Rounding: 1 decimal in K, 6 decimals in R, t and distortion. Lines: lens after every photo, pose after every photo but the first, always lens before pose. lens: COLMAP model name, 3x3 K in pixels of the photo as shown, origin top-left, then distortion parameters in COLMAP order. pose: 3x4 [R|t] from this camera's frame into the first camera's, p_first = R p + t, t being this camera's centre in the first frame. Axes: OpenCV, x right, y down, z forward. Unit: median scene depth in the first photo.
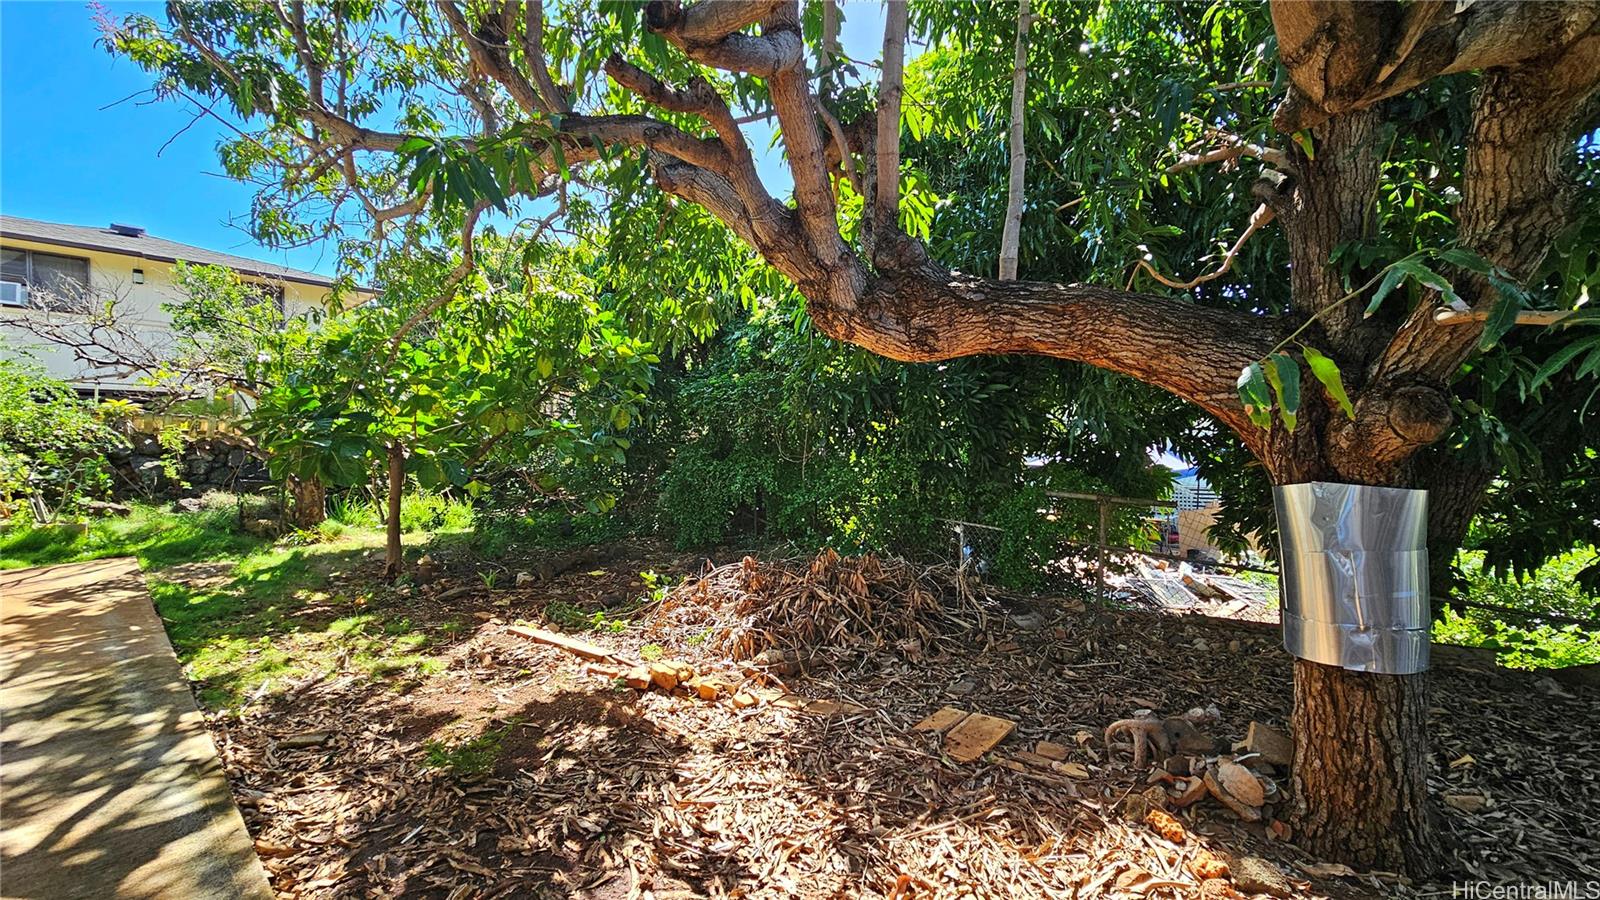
lens RADIAL K [[655.9, 0, 801.4], [0, 655.9, 451.5], [0, 0, 1]] dist [-0.000522, -0.000048]
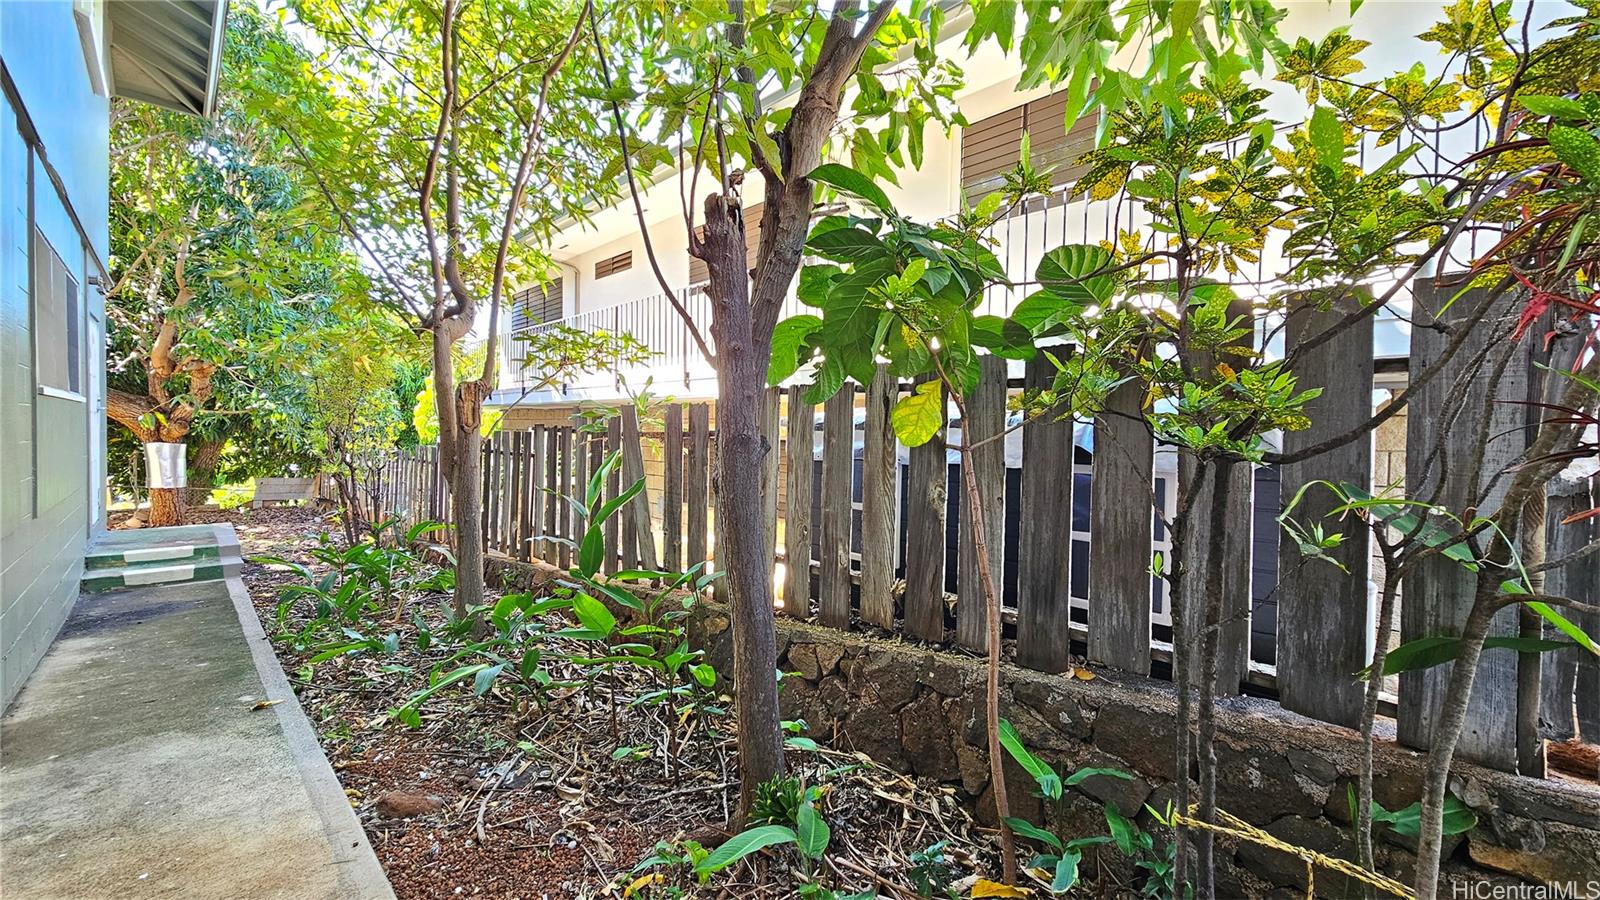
lens RADIAL K [[655.9, 0, 801.4], [0, 655.9, 449.2], [0, 0, 1]] dist [-0.000522, -0.000048]
pose [[0.095819, -0.011606, 0.995331, -3.055572], [-0.019586, 0.999716, 0.013543, -0.047321], [-0.995206, -0.020792, 0.095564, -3.572318]]
